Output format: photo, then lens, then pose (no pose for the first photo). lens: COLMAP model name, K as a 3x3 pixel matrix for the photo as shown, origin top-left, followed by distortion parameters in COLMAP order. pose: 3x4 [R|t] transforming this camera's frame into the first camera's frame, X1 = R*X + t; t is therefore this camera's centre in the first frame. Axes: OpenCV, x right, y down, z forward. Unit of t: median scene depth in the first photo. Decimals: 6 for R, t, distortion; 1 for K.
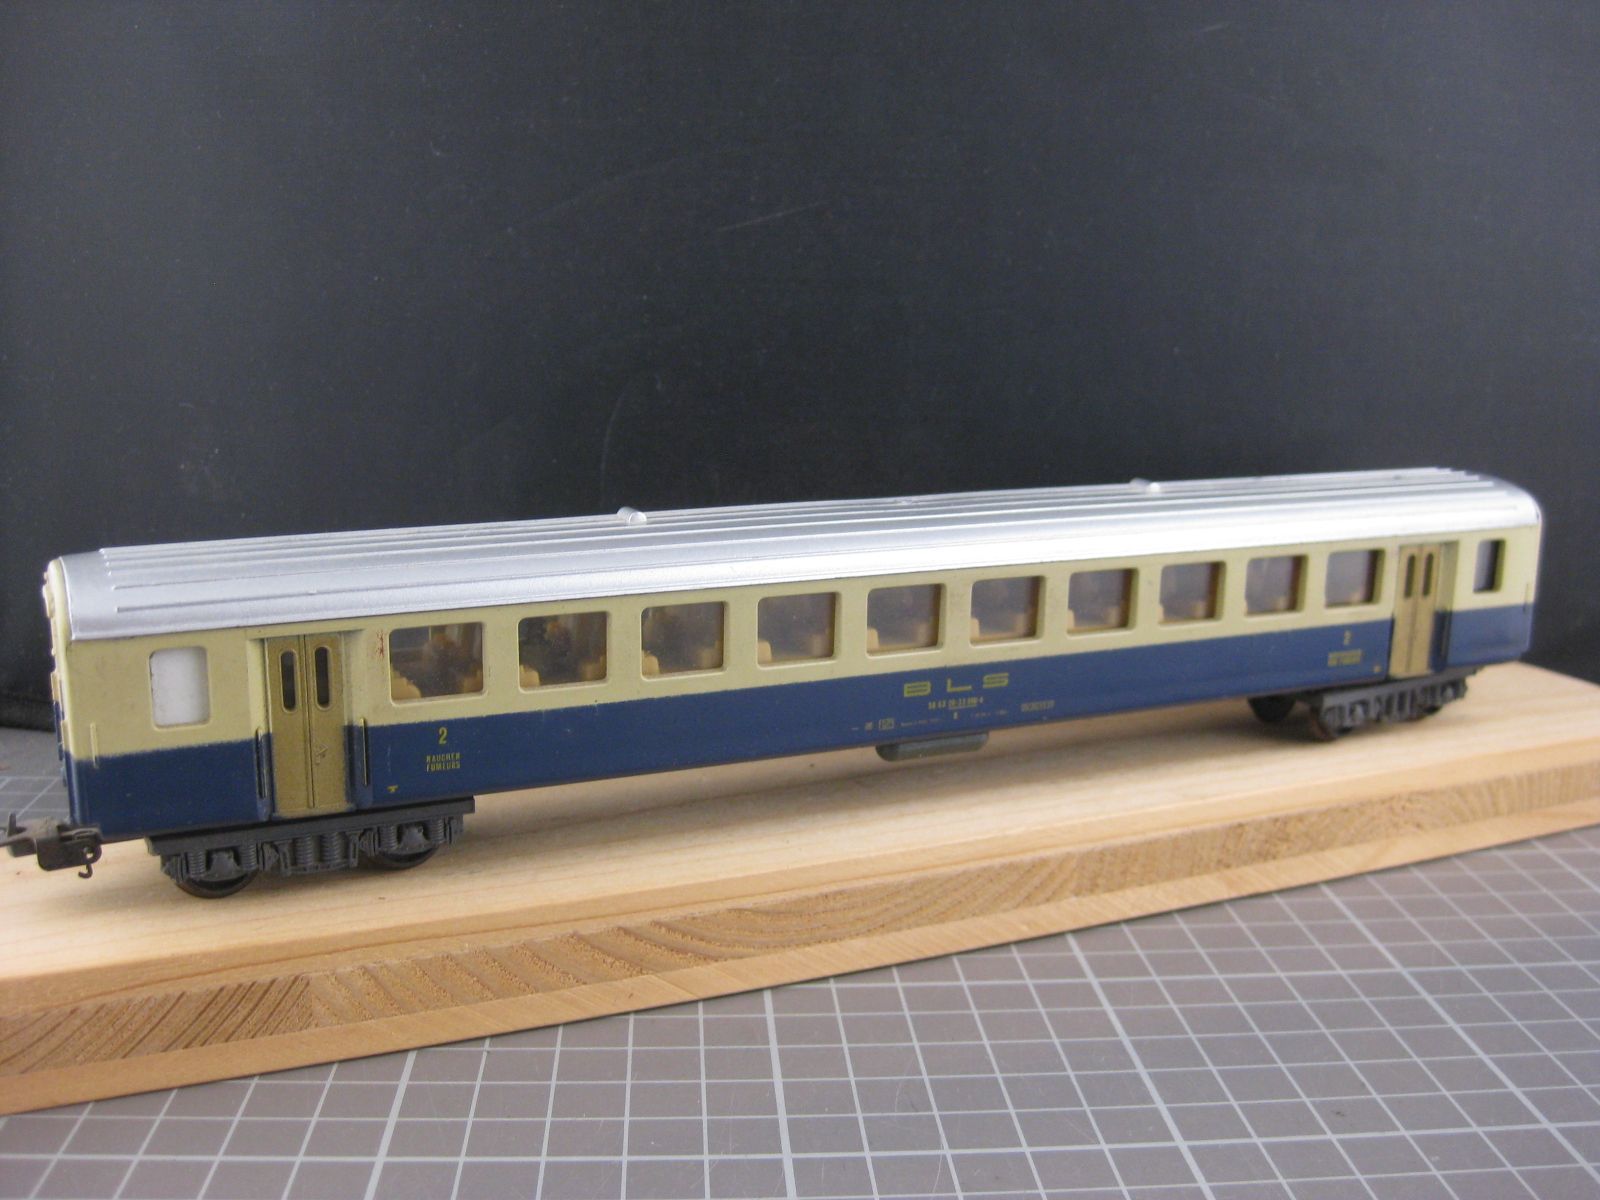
lens RADIAL K [[1756.2, 0, 800.0], [0, 1756.2, 600.0], [0, 0, 1]] dist [-0.258281, 0.177339]
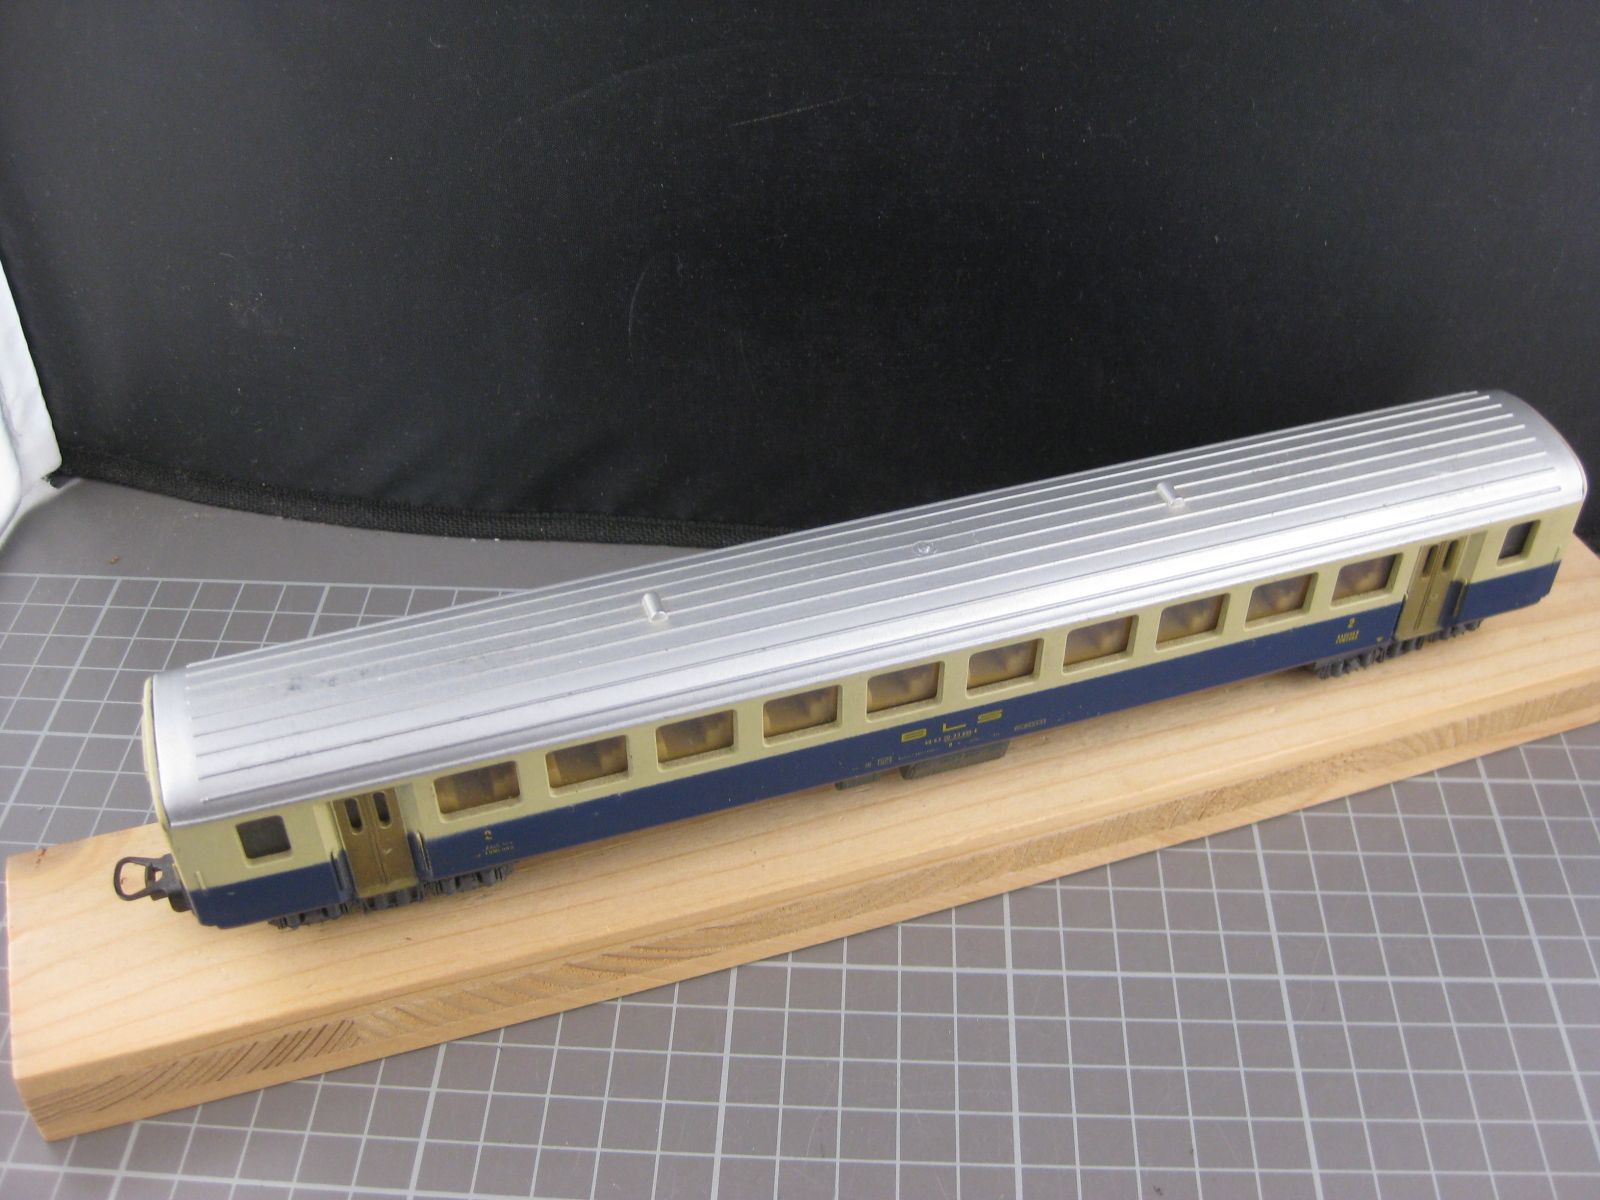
lens RADIAL K [[1718.9, 0, 829.9], [0, 1718.9, 600.6], [0, 0, 1]] dist [-0.209644, 0.025776]
pose [[0.994910, 0.062271, -0.079223, 0.124663], [-0.015903, 0.873378, 0.486782, -0.574785], [0.099504, -0.483045, 0.869923, 0.093461]]
